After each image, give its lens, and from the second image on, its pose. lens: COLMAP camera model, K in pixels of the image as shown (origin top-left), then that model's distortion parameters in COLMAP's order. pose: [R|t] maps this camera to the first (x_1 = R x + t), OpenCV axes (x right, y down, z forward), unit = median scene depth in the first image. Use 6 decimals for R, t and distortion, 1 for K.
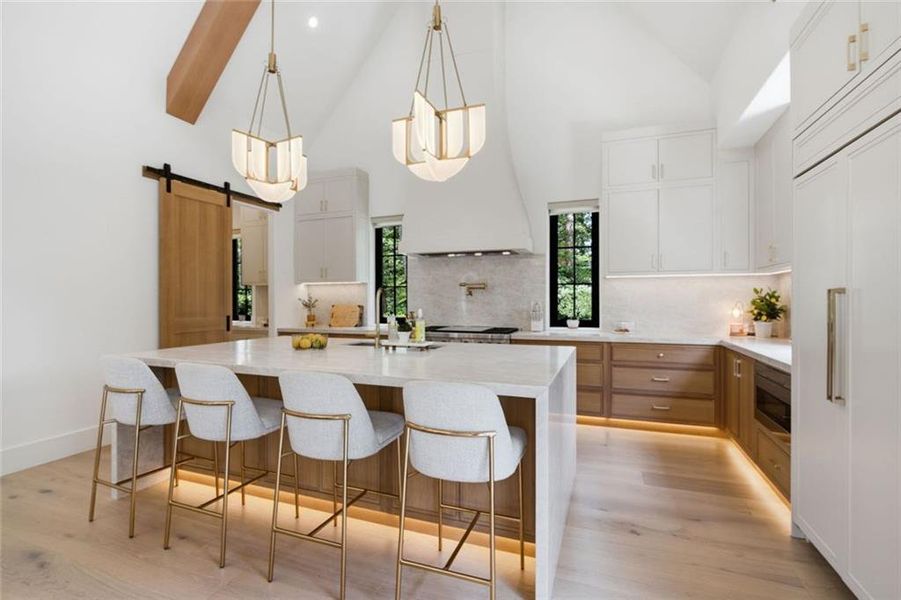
lens RADIAL K [[413.0, 0, 452.5], [0, 413.0, 301.8], [0, 0, 1]] dist [-0.009599, -0.000258]
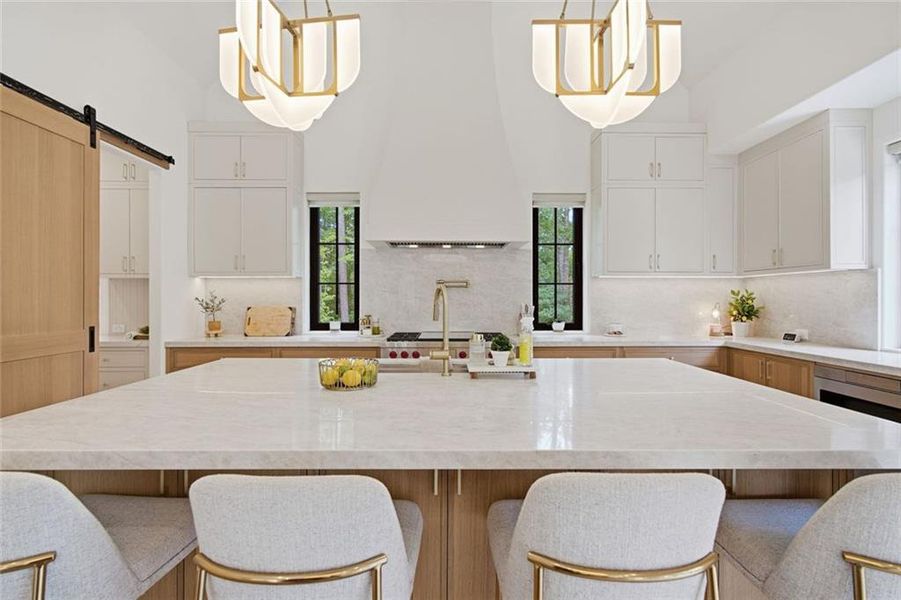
lens RADIAL K [[398.5, 0, 448.1], [0, 398.5, 297.2], [0, 0, 1]] dist [0.001021, 0.001646]
pose [[0.933693, 0.003528, 0.358057, -0.296220], [-0.001305, 0.999978, -0.006450, -0.007244], [-0.358072, 0.005555, 0.933678, 0.292619]]
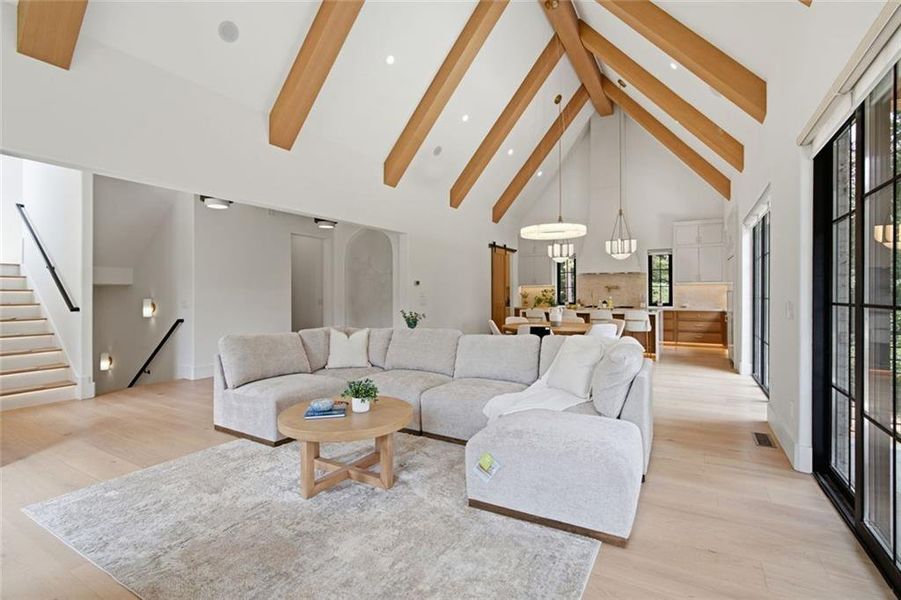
lens RADIAL K [[398.5, 0, 458.2], [0, 398.5, 292.6], [0, 0, 1]] dist [0.001021, 0.001646]
pose [[0.986838, -0.001136, -0.161711, -0.496055], [-0.000515, 0.999948, -0.010168, 0.012708], [0.161714, 0.010118, 0.986786, -1.483720]]
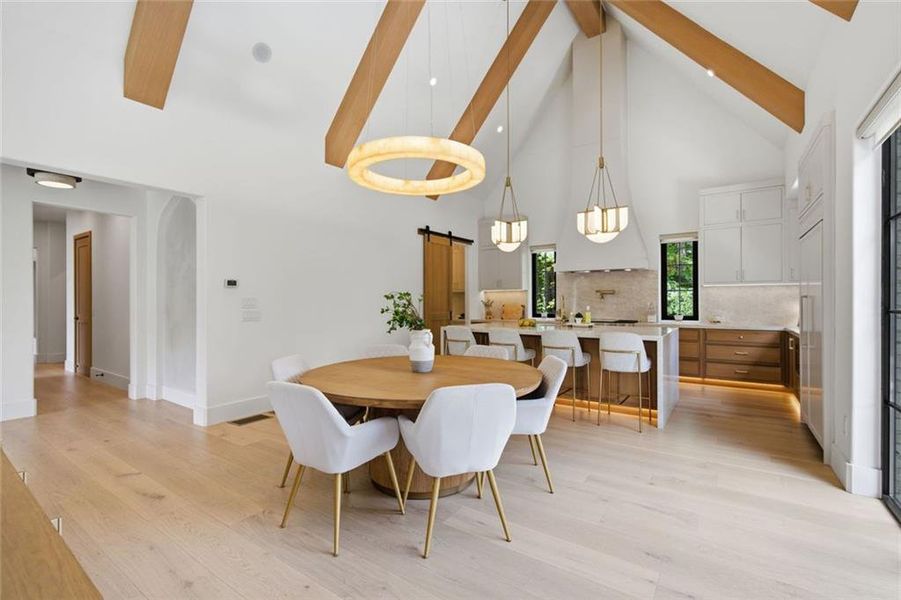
lens RADIAL K [[398.5, 0, 454.7], [0, 398.5, 299.3], [0, 0, 1]] dist [0.001021, 0.001646]
pose [[0.971369, -0.002152, -0.237567, -0.162597], [-0.000590, 0.999934, -0.011470, 0.005383], [0.237576, 0.011282, 0.971303, -0.637357]]
